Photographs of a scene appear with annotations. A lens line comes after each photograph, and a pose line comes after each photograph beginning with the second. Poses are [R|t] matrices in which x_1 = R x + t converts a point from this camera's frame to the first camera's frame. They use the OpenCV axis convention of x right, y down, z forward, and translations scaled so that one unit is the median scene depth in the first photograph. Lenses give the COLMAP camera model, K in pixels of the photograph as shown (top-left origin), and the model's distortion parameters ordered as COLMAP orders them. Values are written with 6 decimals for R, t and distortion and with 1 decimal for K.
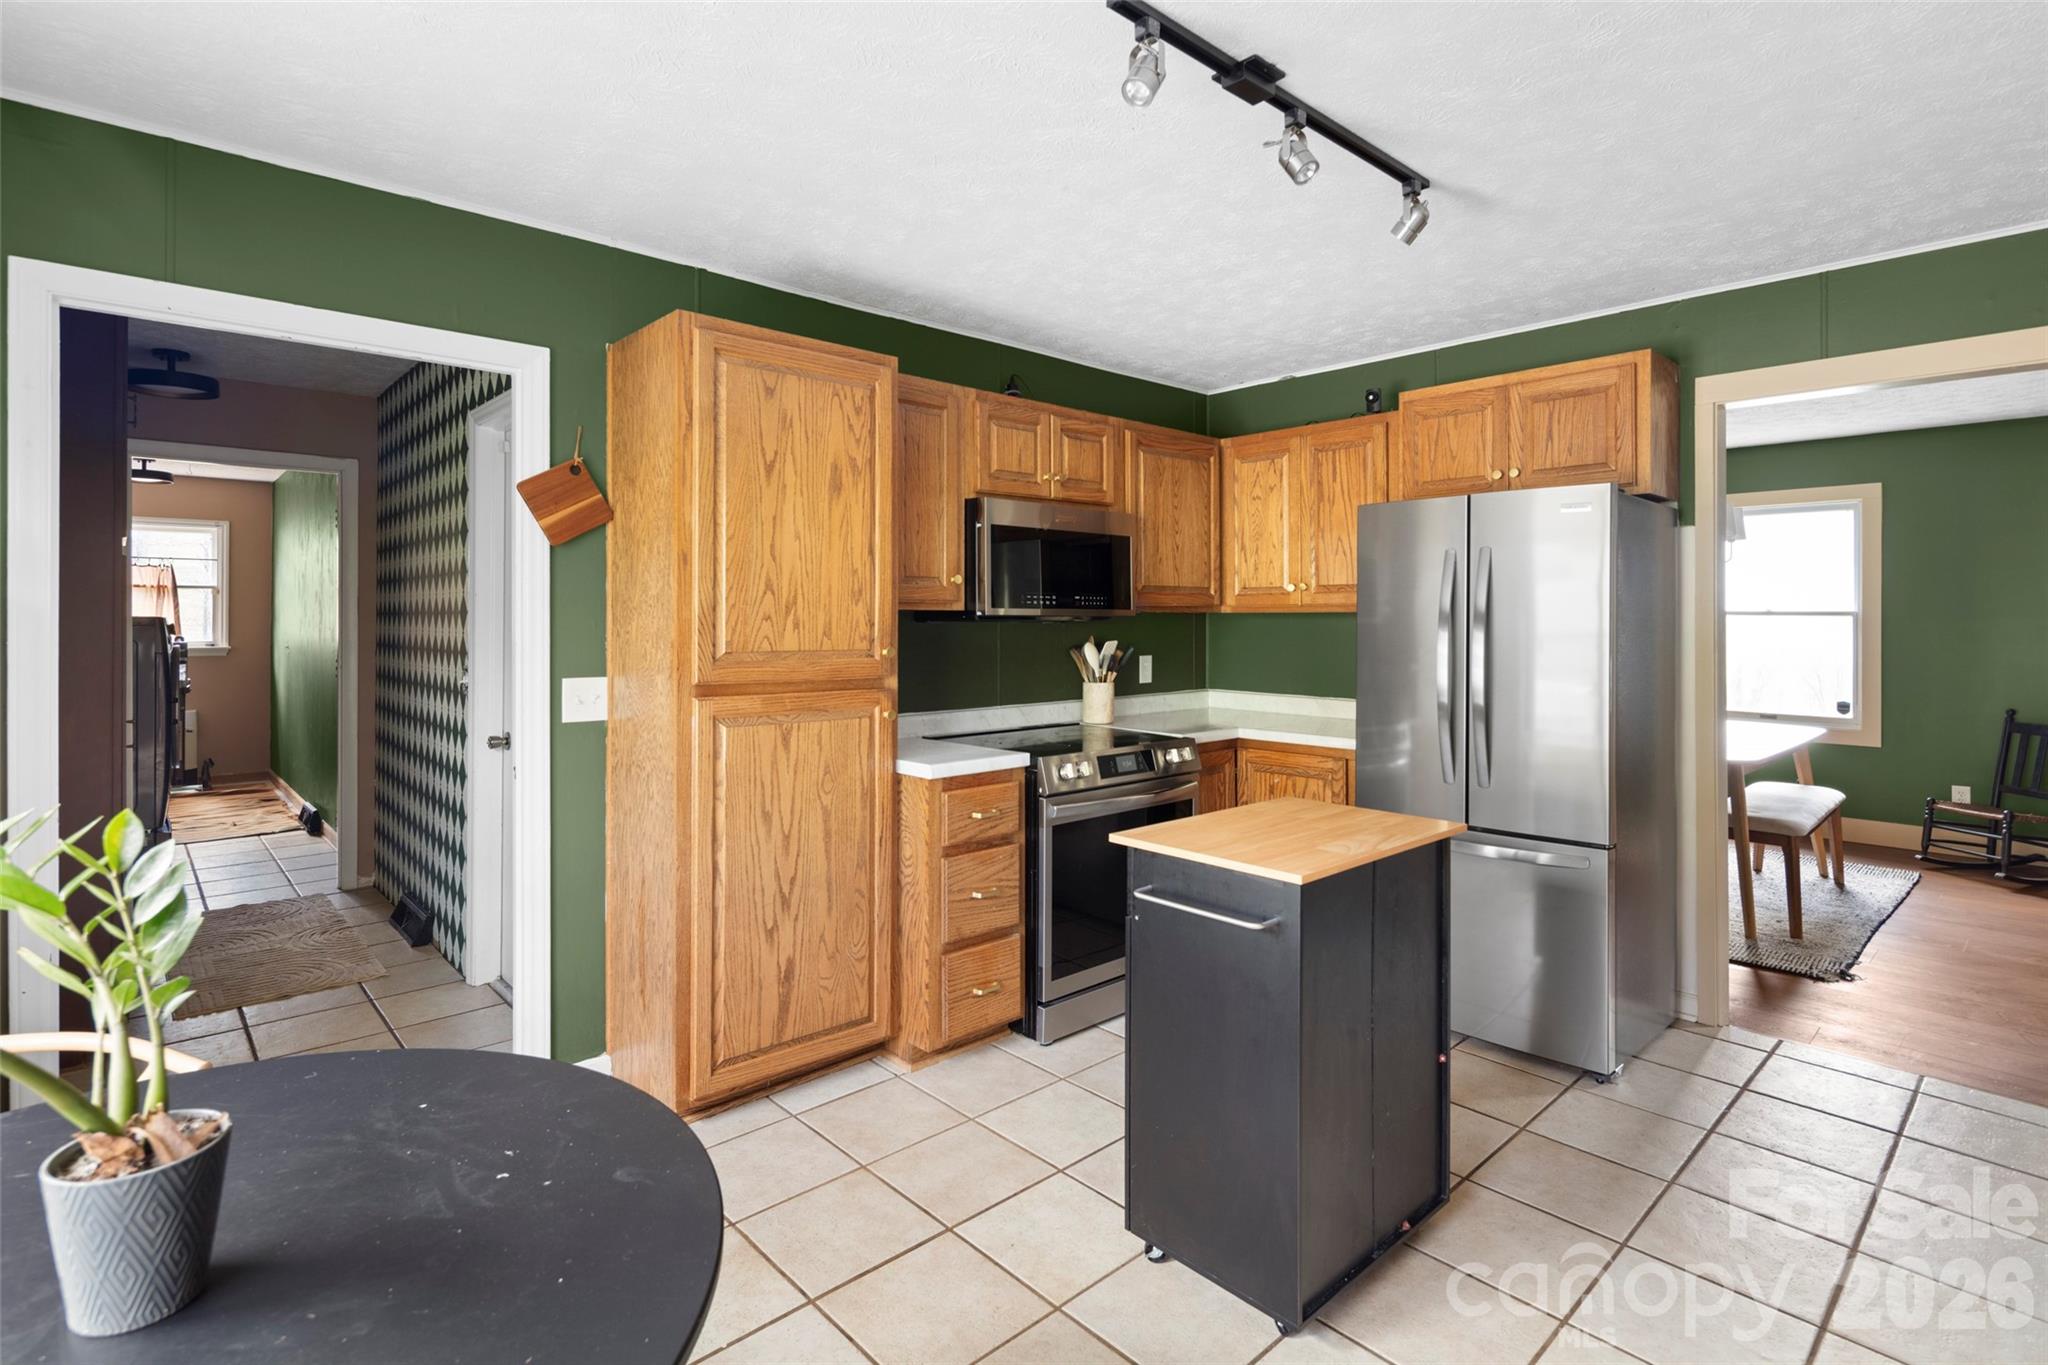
lens RADIAL K [[1000.7, 0, 1031.7], [0, 1000.7, 608.6], [0, 0, 1]] dist [0.003848, -0.000192]
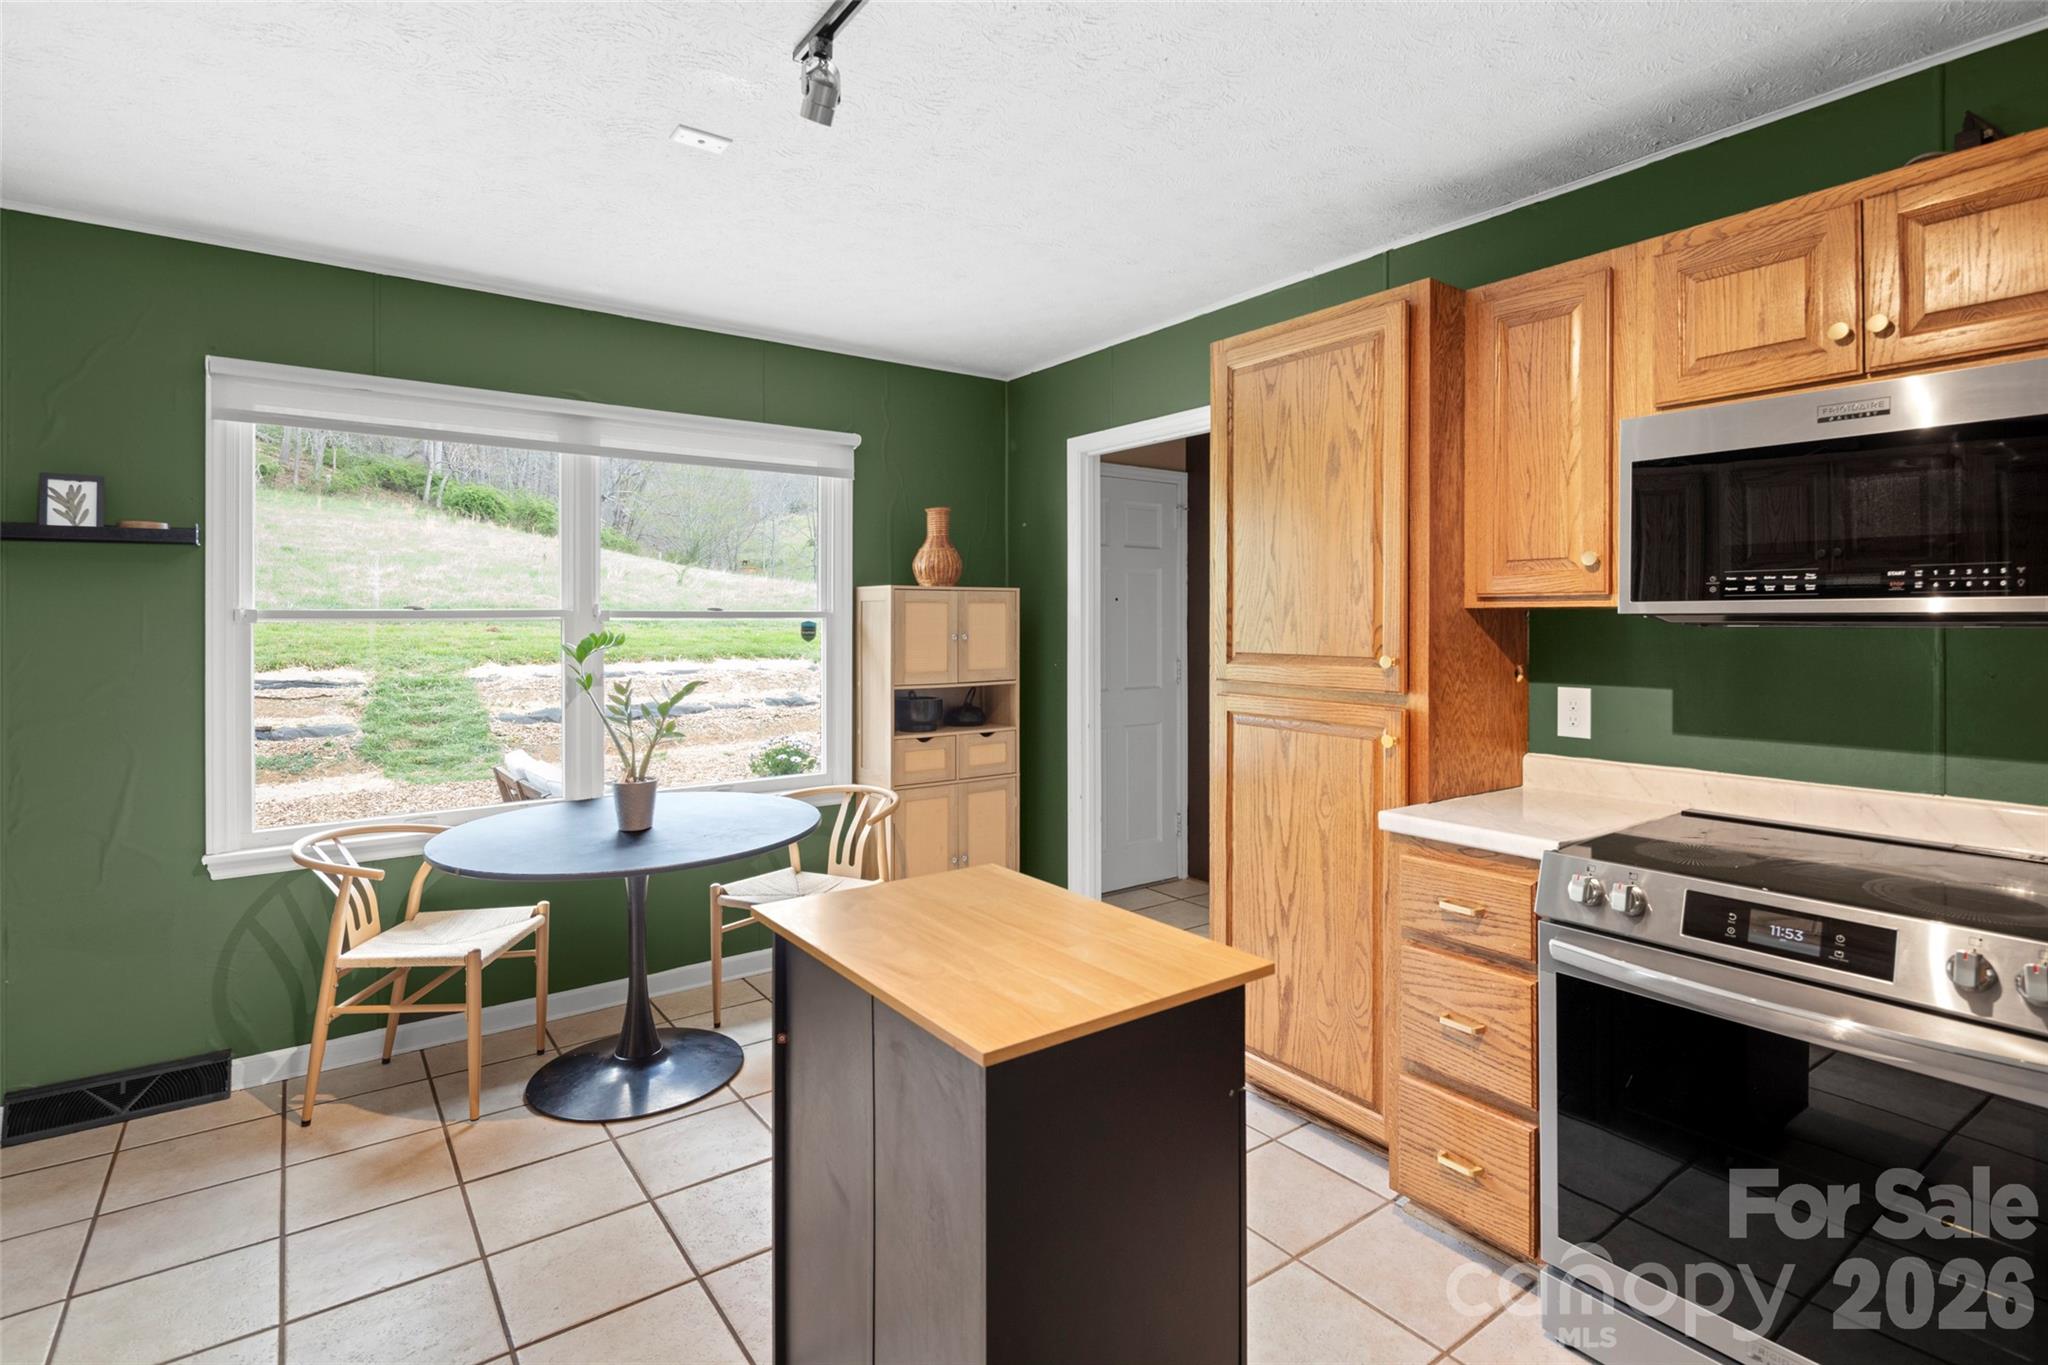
lens RADIAL K [[1000.7, 0, 1008.1], [0, 1000.7, 617.5], [0, 0, 1]] dist [0.003848, -0.000192]
pose [[-0.119921, -0.008956, -0.992743, 0.715981], [0.007363, 0.999924, -0.009910, 0.014933], [0.992756, -0.008498, -0.119846, 0.832329]]
